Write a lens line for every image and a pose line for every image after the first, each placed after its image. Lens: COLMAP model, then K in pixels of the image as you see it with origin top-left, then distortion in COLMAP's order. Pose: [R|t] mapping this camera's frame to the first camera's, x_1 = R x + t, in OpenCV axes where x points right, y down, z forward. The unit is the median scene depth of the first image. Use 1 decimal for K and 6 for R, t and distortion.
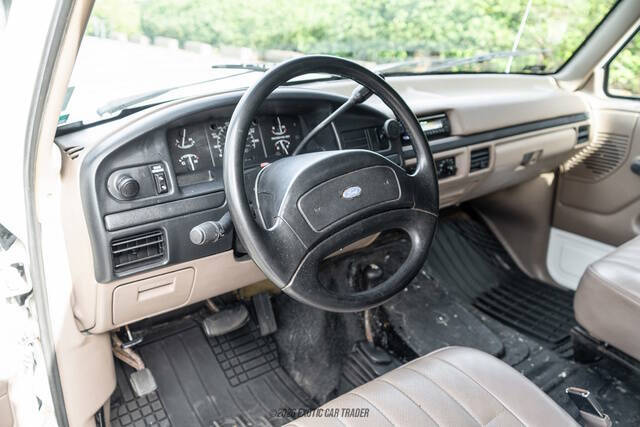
lens RADIAL K [[527.9, 0, 320.0], [0, 527.9, 213.5], [0, 0, 1]] dist [-0.012745, -0.000056]
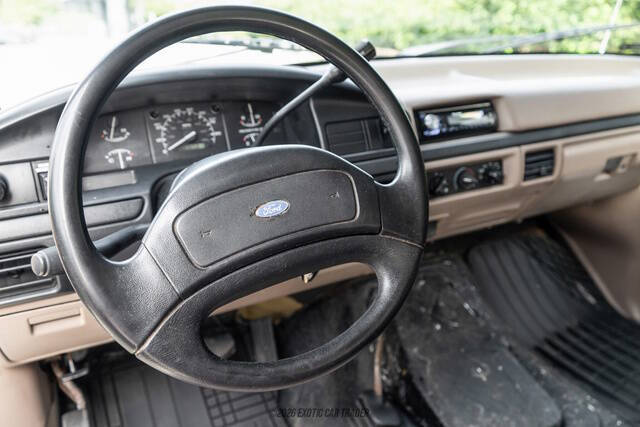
lens RADIAL K [[527.9, 0, 320.0], [0, 527.9, 213.5], [0, 0, 1]] dist [-0.012745, -0.000056]
pose [[0.981288, 0.039213, -0.188509, 0.135425], [-0.039415, 0.999219, 0.002676, -0.021320], [0.188467, 0.004804, 0.982068, 0.199281]]
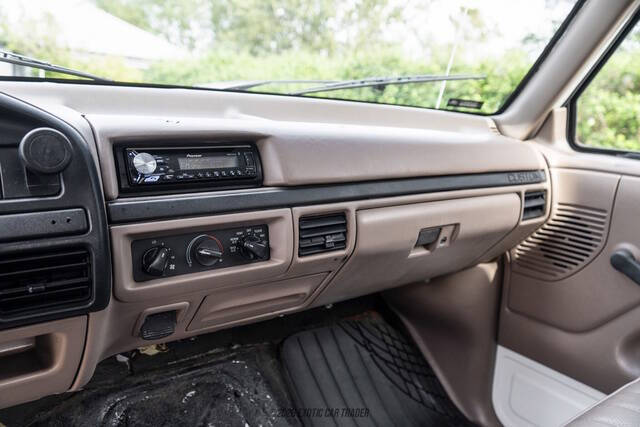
lens RADIAL K [[527.9, 0, 320.0], [0, 527.9, 213.5], [0, 0, 1]] dist [-0.012745, -0.000056]
pose [[0.998610, 0.052635, -0.002866, 0.286941], [-0.052527, 0.989048, -0.137931, -0.045185], [-0.004426, 0.137890, 0.990438, 0.440216]]
